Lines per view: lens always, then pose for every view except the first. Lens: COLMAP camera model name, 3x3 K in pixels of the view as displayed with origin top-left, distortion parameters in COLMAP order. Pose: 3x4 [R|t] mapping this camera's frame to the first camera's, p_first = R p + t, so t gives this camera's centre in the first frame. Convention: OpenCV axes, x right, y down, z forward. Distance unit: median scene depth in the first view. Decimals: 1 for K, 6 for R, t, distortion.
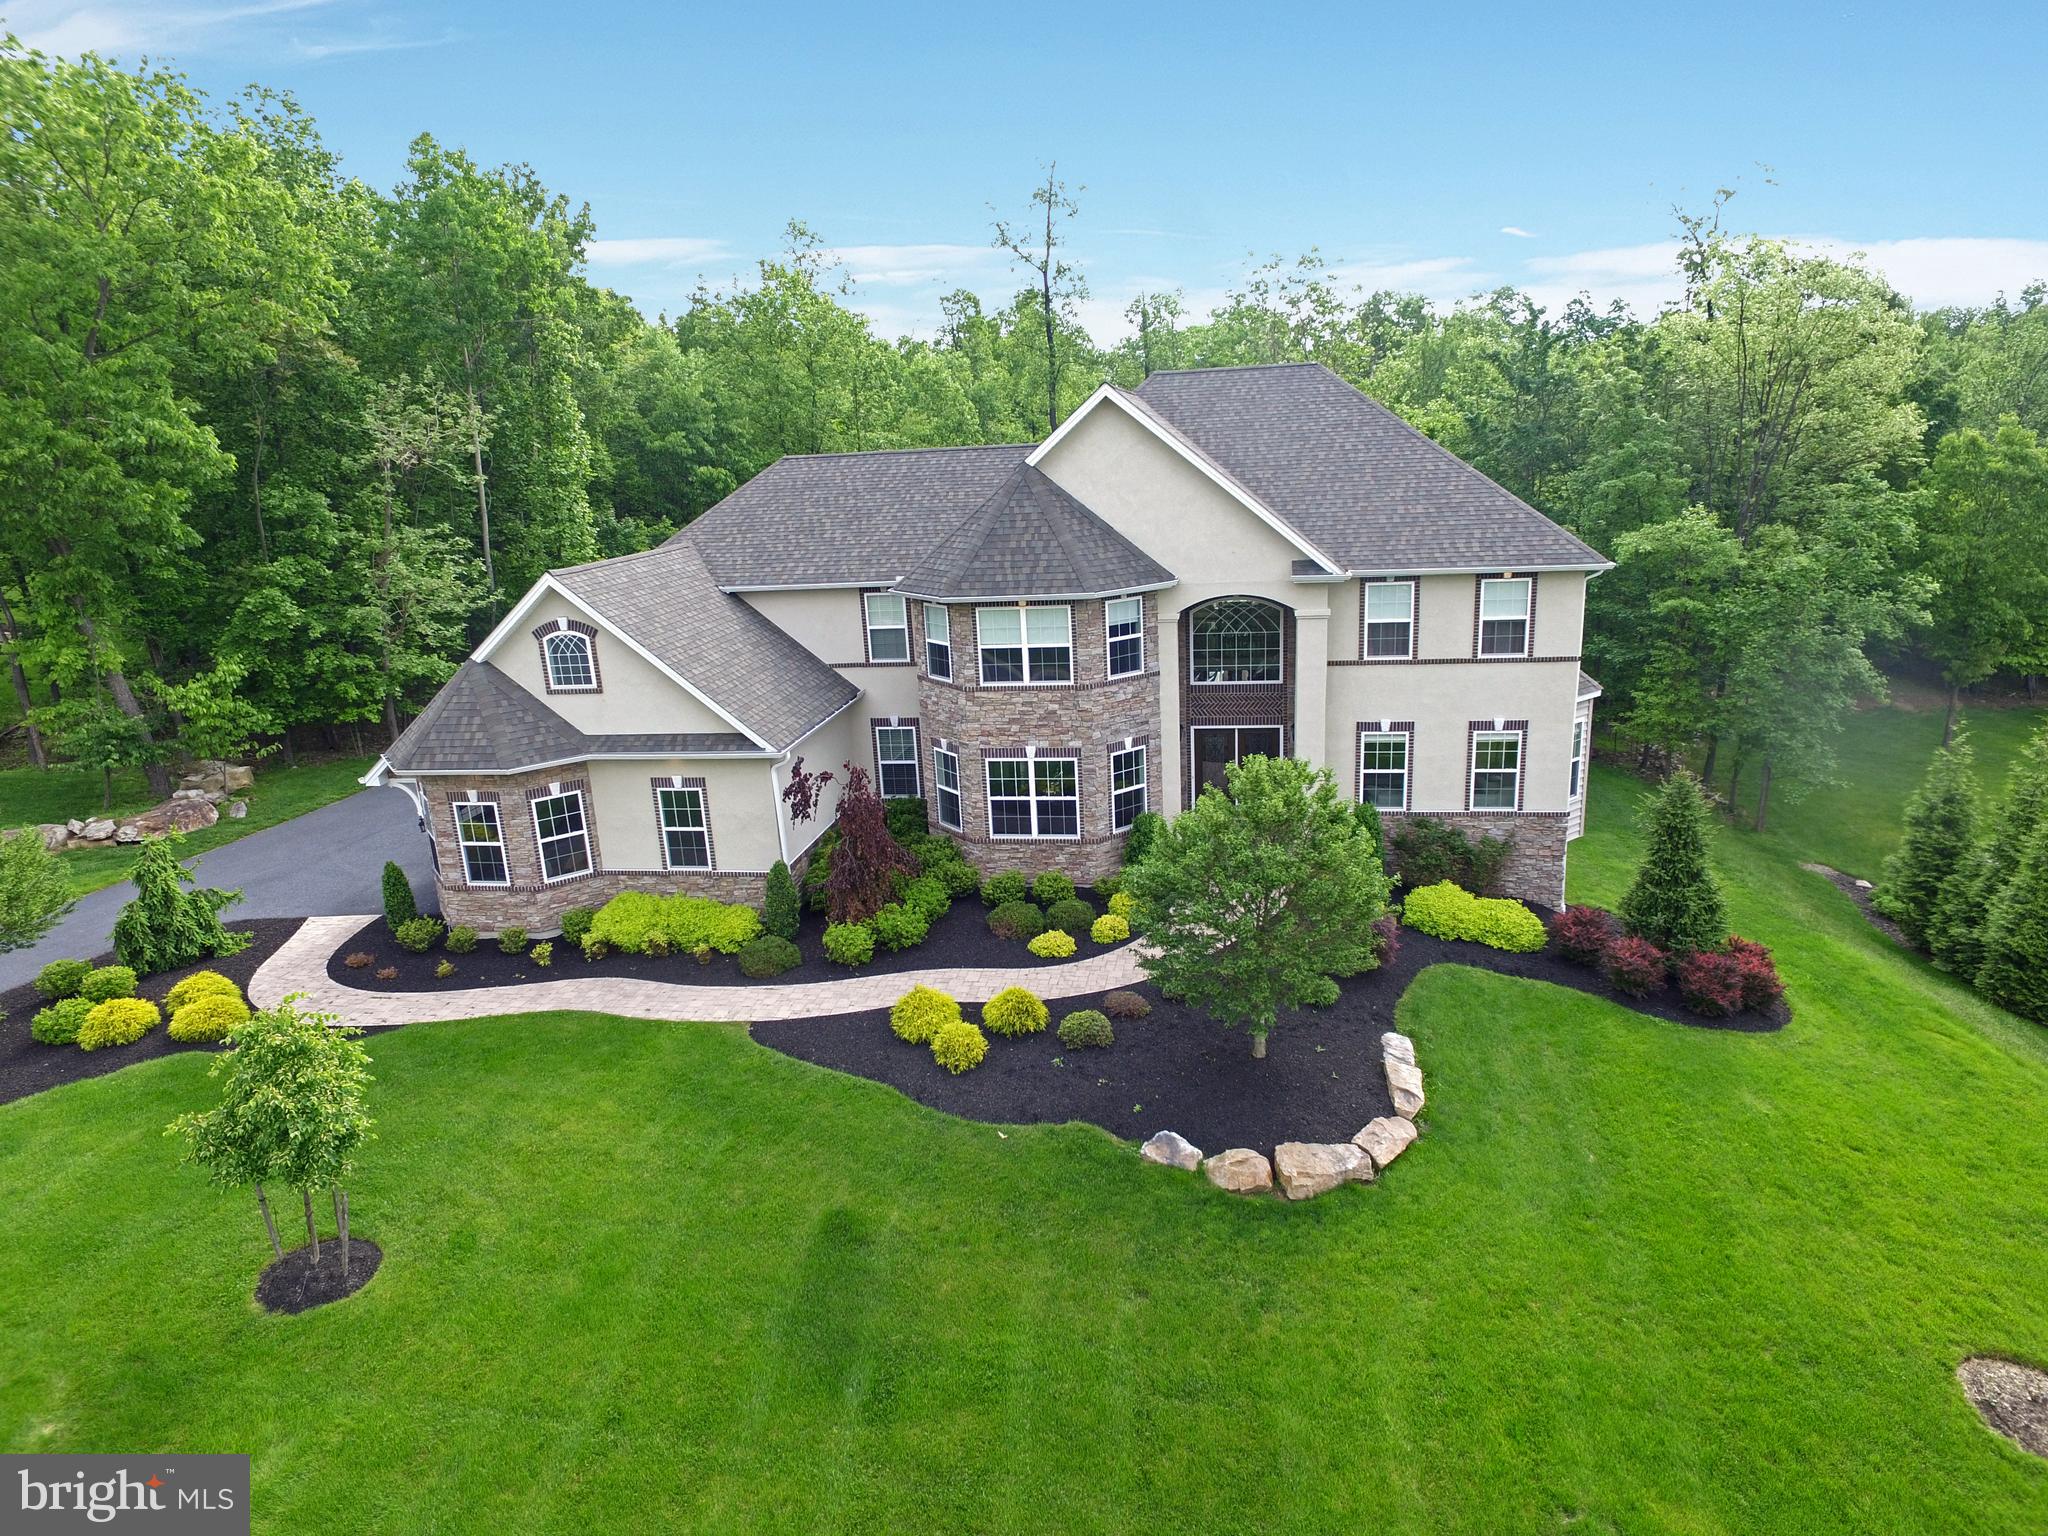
lens RADIAL K [[1186.1, 0, 1027.2], [0, 1186.1, 768.3], [0, 0, 1]] dist [0.000948, 0.003788]
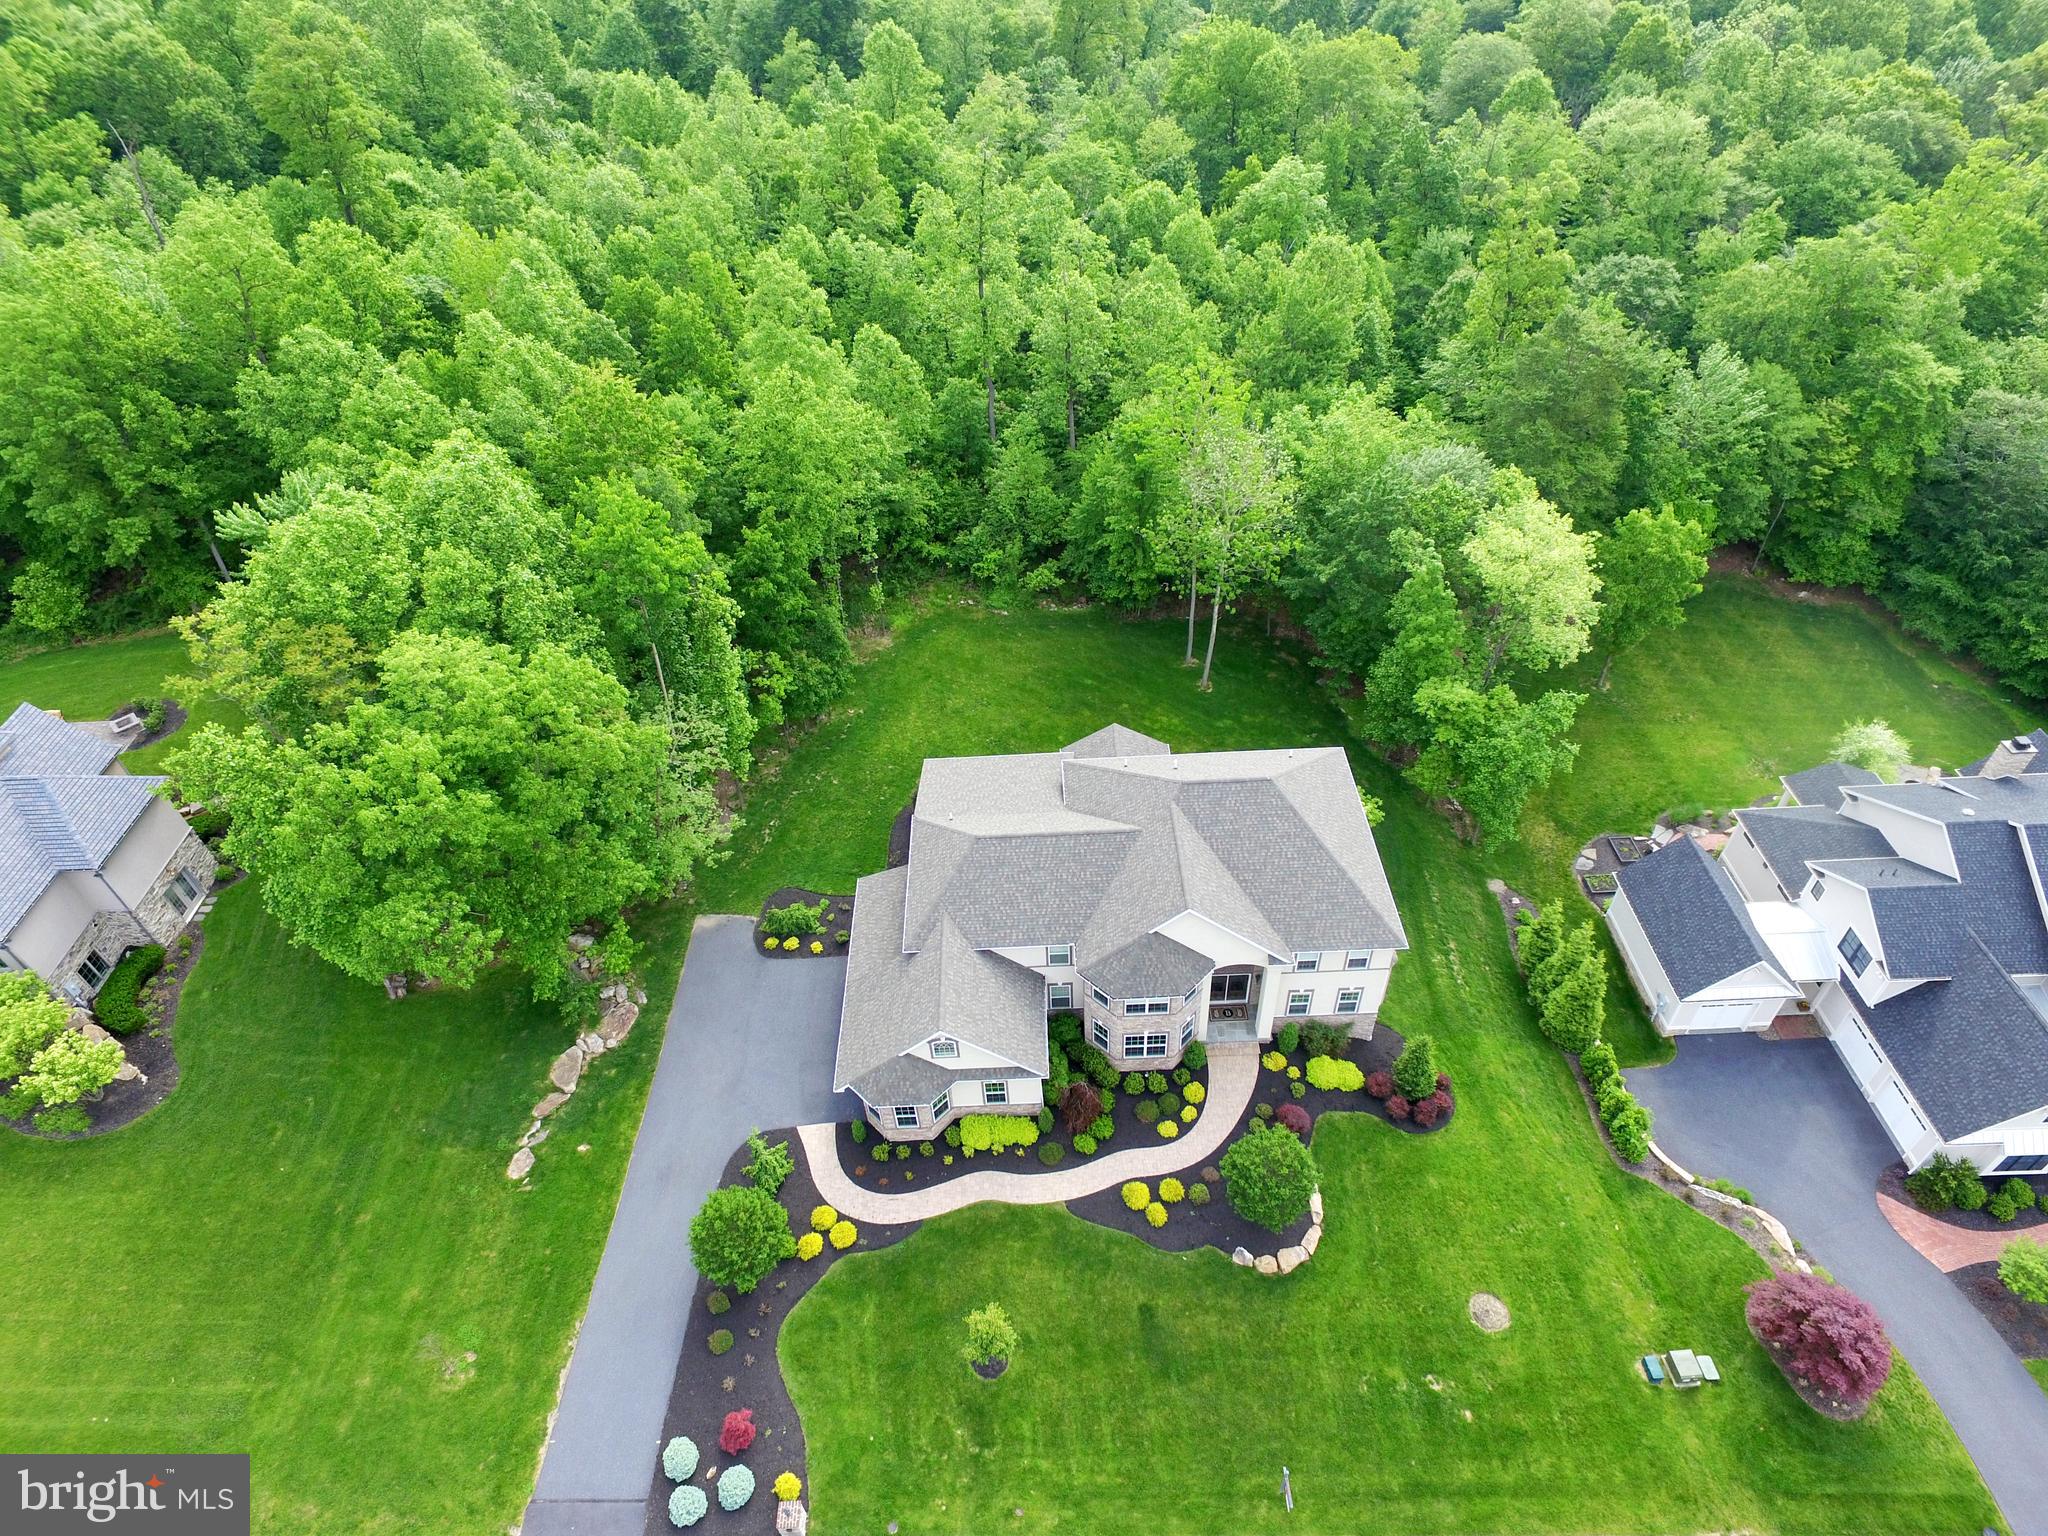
lens RADIAL K [[1186.1, 0, 1034.3], [0, 1186.1, 766.1], [0, 0, 1]] dist [0.000948, 0.003788]
pose [[0.982754, -0.112530, 0.146739, -0.507376], [0.037001, 0.897144, 0.440186, -1.553364], [-0.181180, -0.427165, 0.885835, -0.737672]]
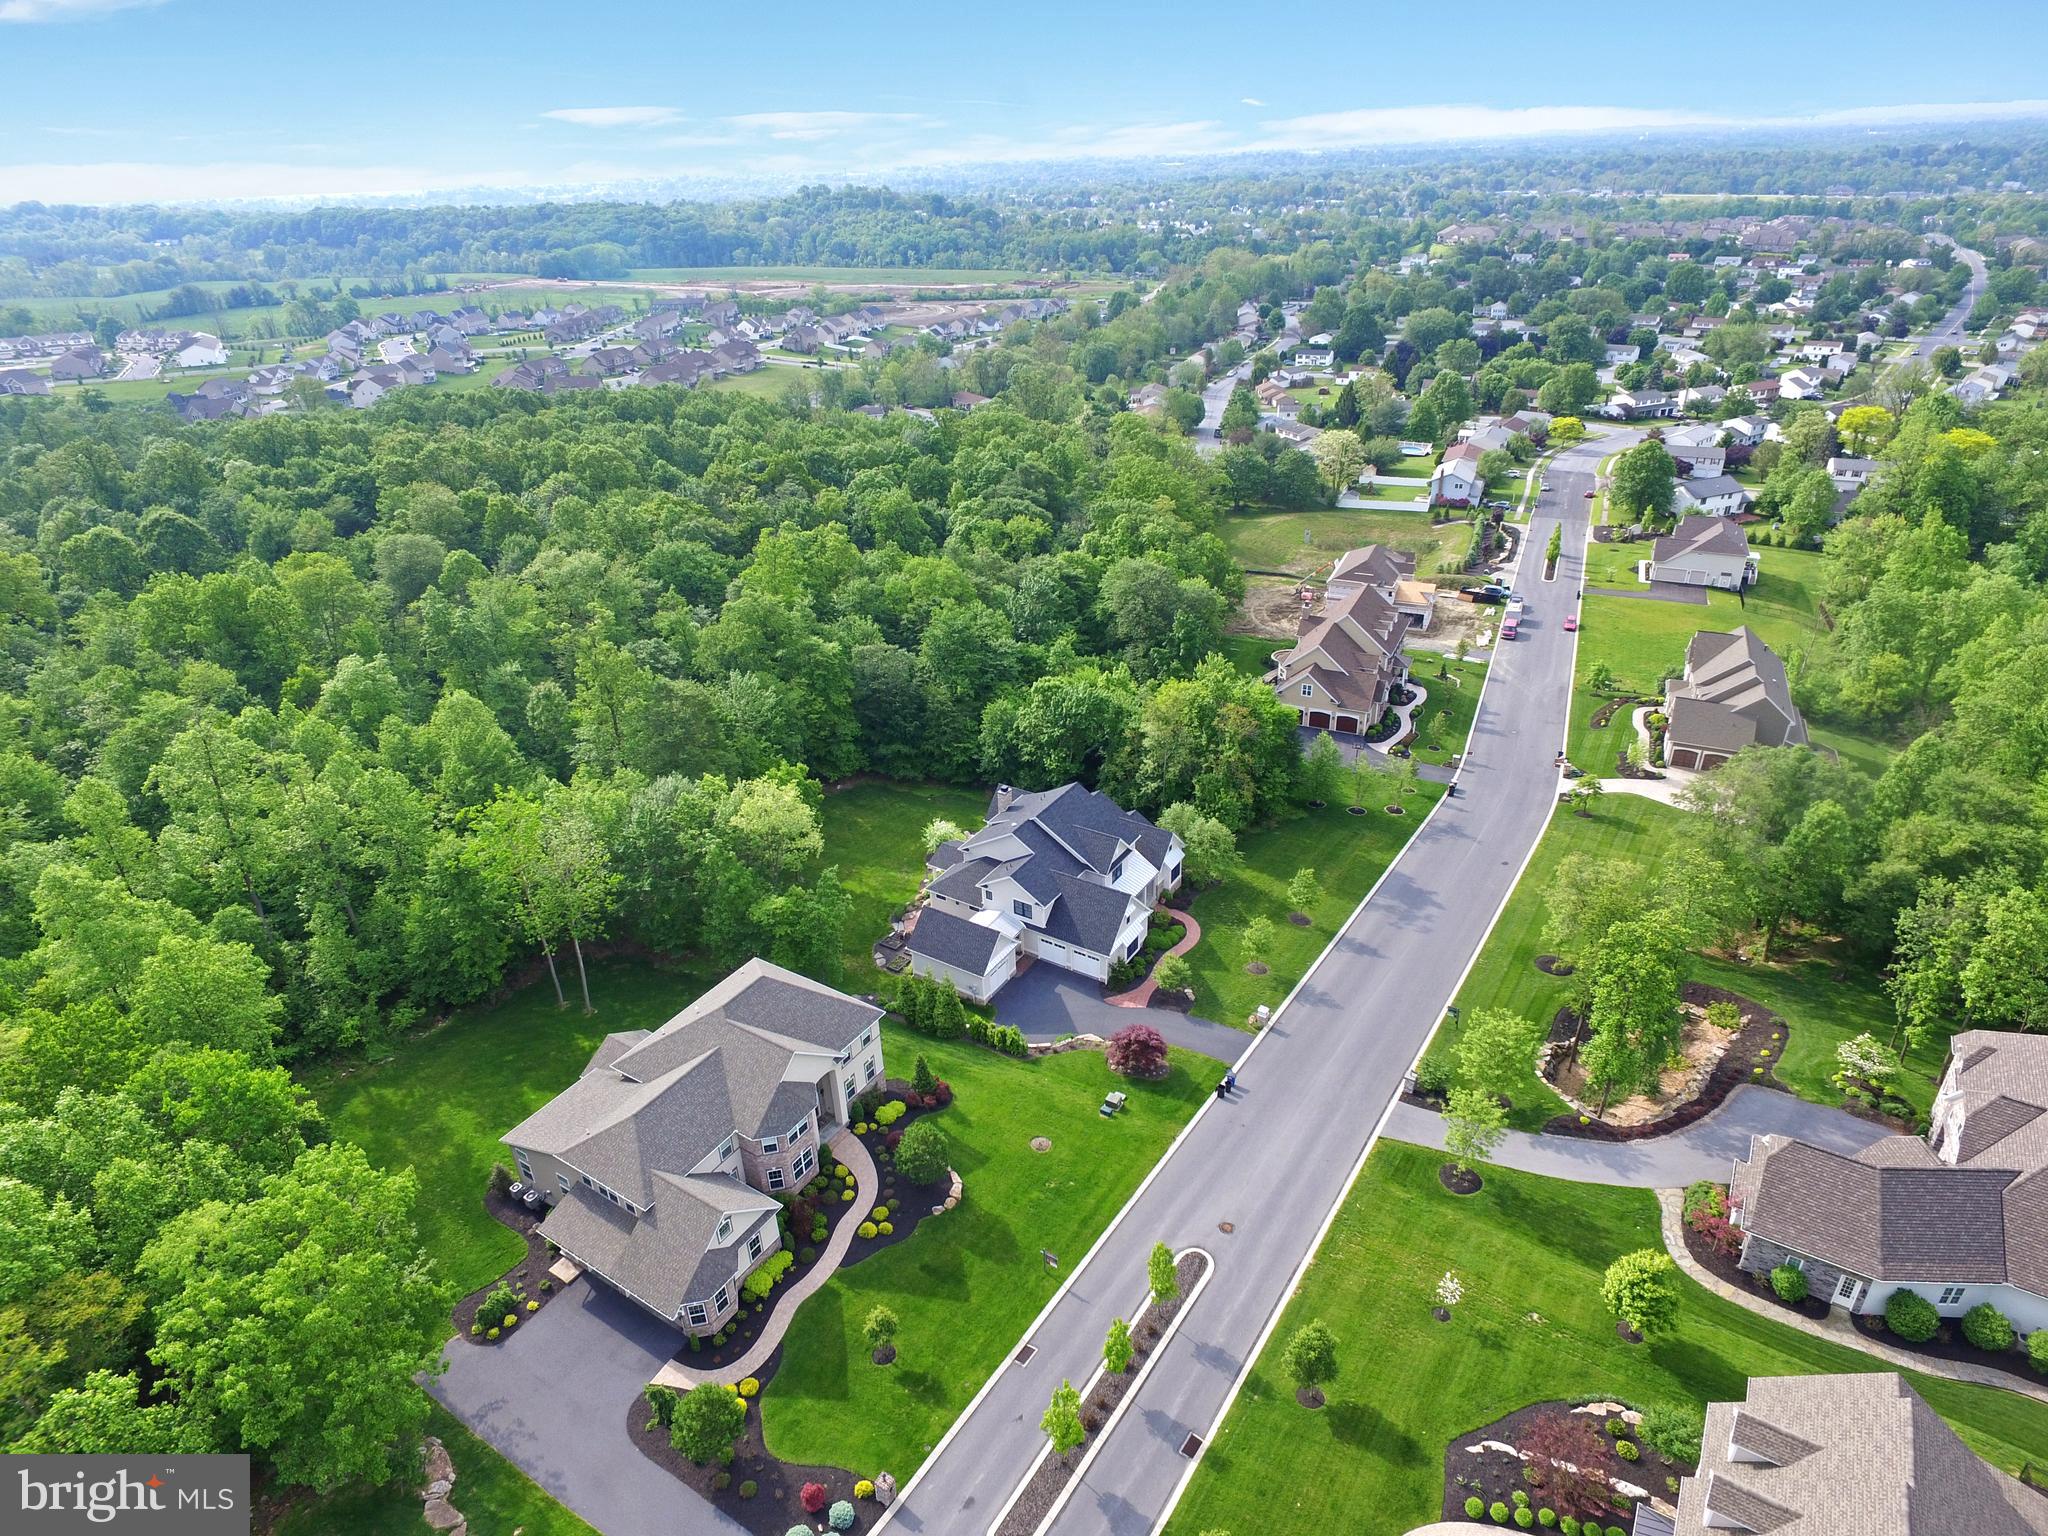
lens RADIAL K [[1186.1, 0, 1015.6], [0, 1186.1, 766.0], [0, 0, 1]] dist [0.000948, 0.003788]
pose [[0.400173, -0.386106, 0.831134, -2.277118], [0.262093, 0.917254, 0.299921, -2.002772], [-0.878162, 0.097814, 0.468256, -1.268045]]
